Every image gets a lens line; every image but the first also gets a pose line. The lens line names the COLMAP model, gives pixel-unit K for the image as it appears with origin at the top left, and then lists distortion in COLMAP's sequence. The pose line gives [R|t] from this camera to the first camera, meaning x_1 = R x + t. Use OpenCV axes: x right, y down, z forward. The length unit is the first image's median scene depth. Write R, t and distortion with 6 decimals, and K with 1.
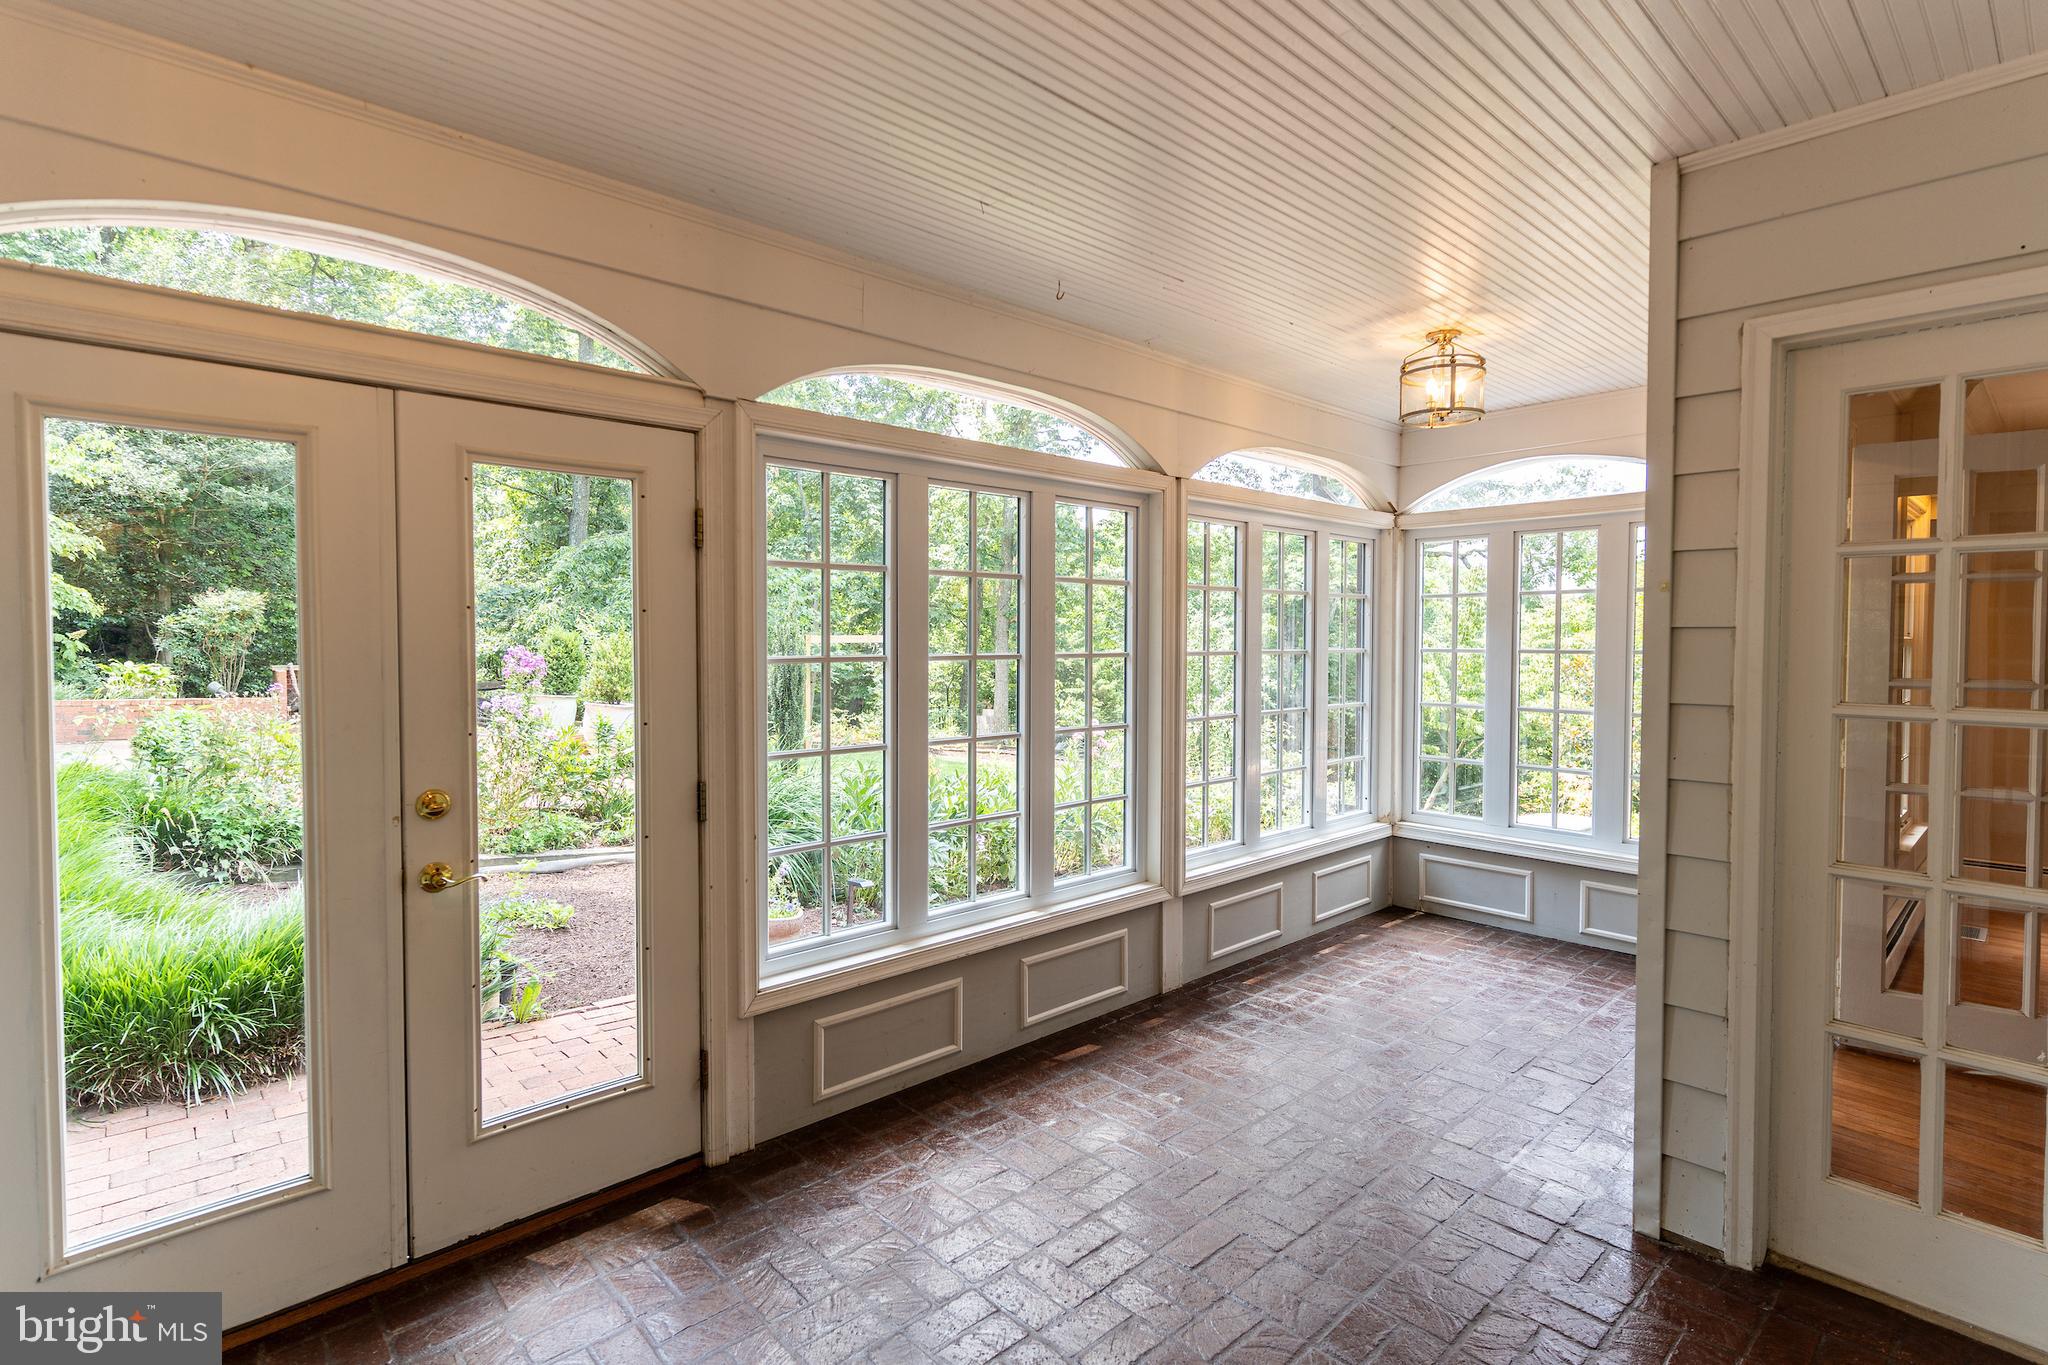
lens RADIAL K [[984.2, 0, 1016.1], [0, 984.2, 670.7], [0, 0, 1]] dist [0.002120, 0.001750]
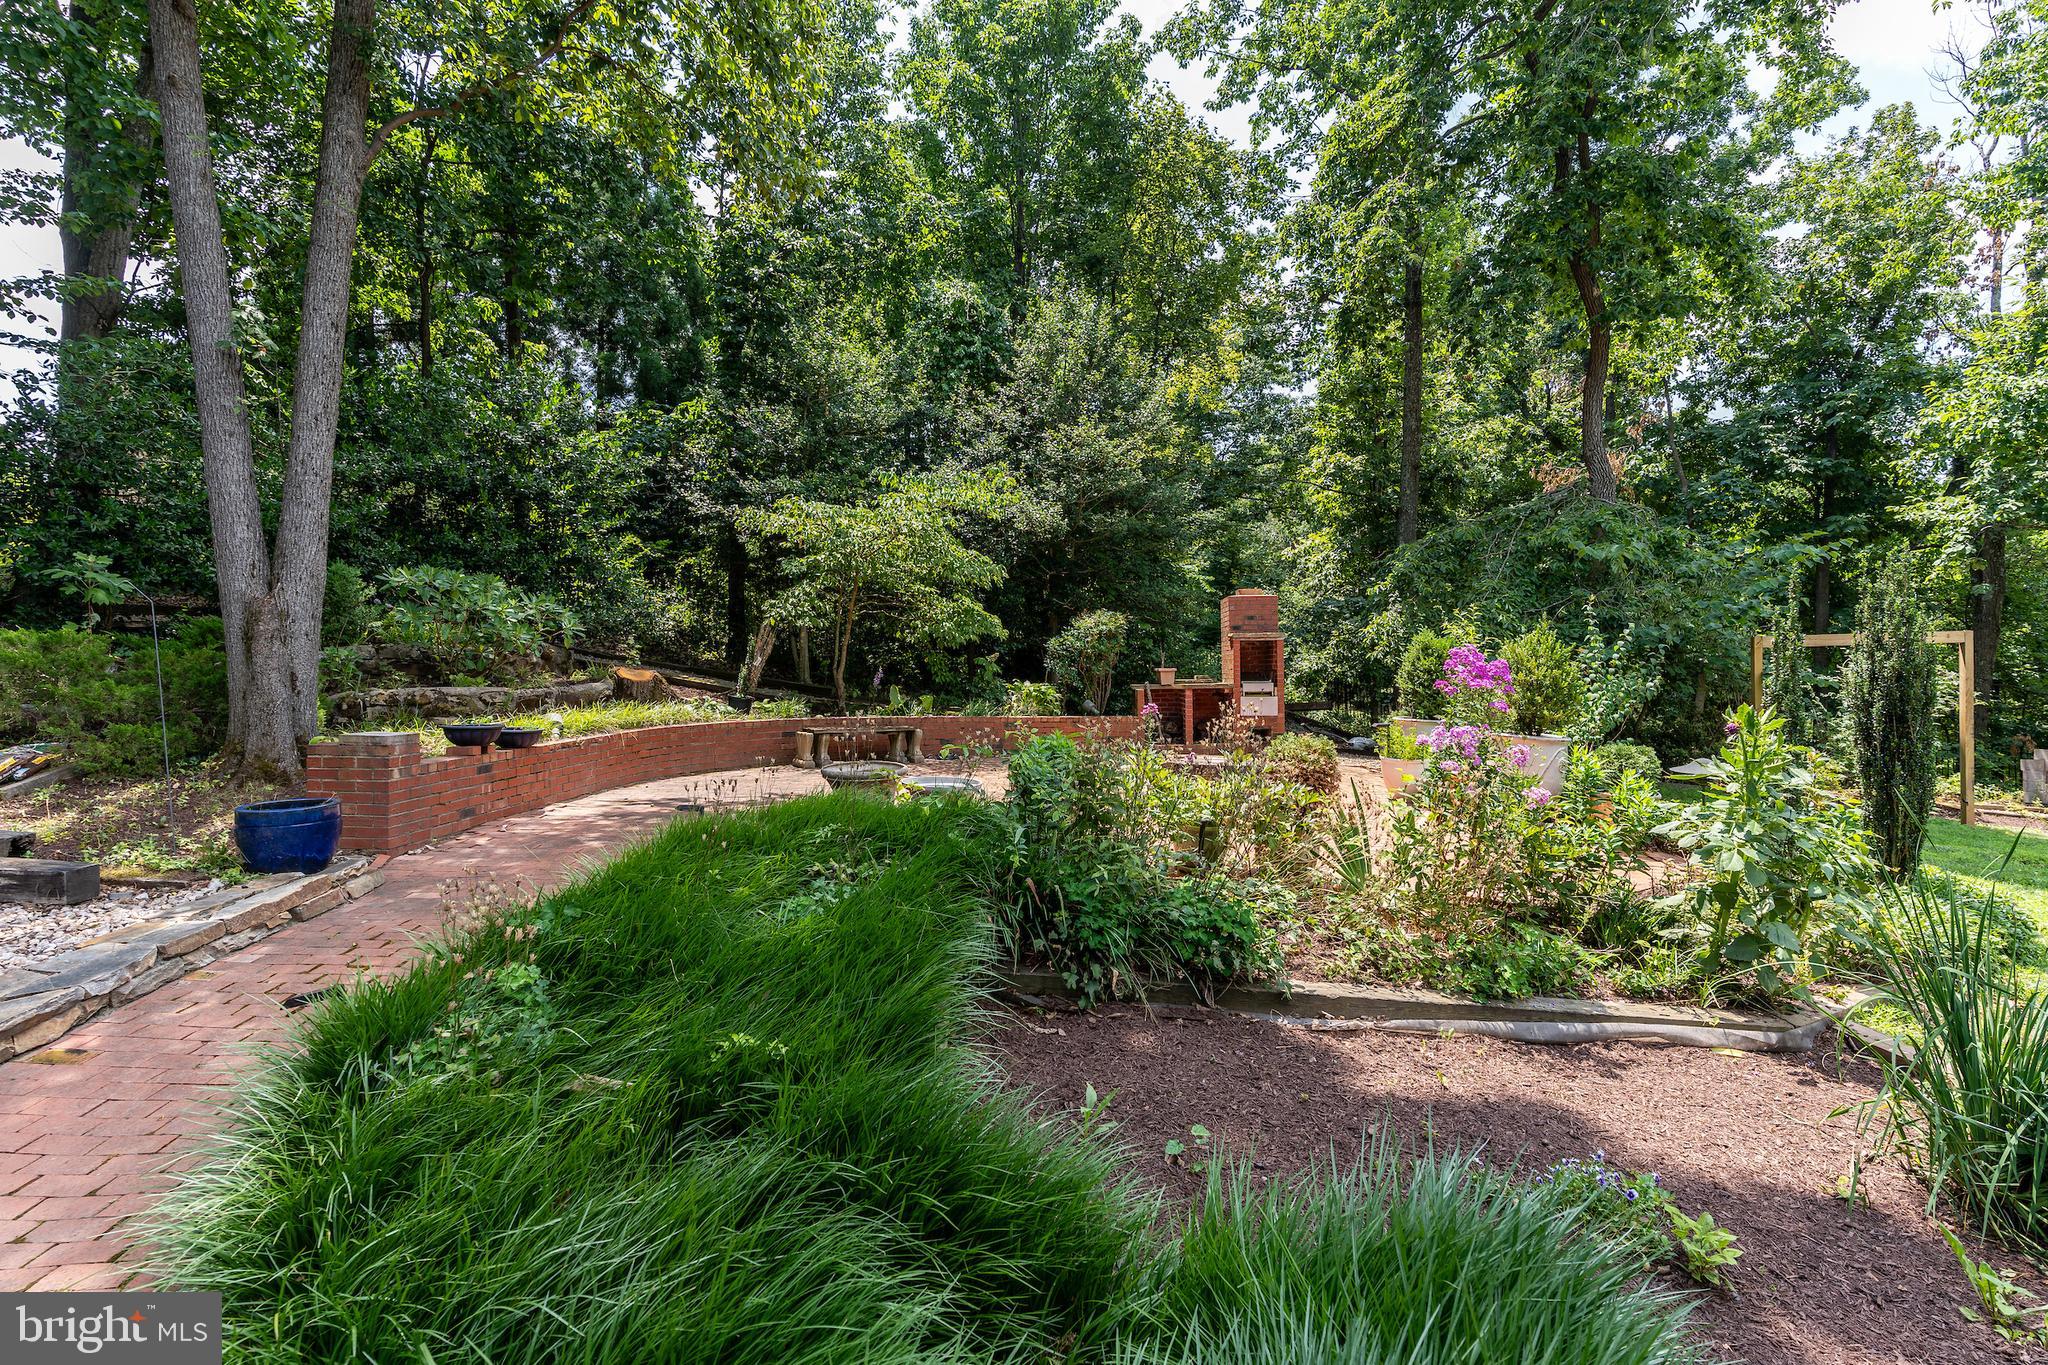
lens RADIAL K [[984.2, 0, 1027.5], [0, 984.2, 664.2], [0, 0, 1]] dist [0.002120, 0.001750]
pose [[0.734638, -0.019966, -0.678166, -0.252466], [0.001555, 0.999614, -0.027746, 0.002788], [0.678458, 0.019328, 0.734385, 0.315465]]
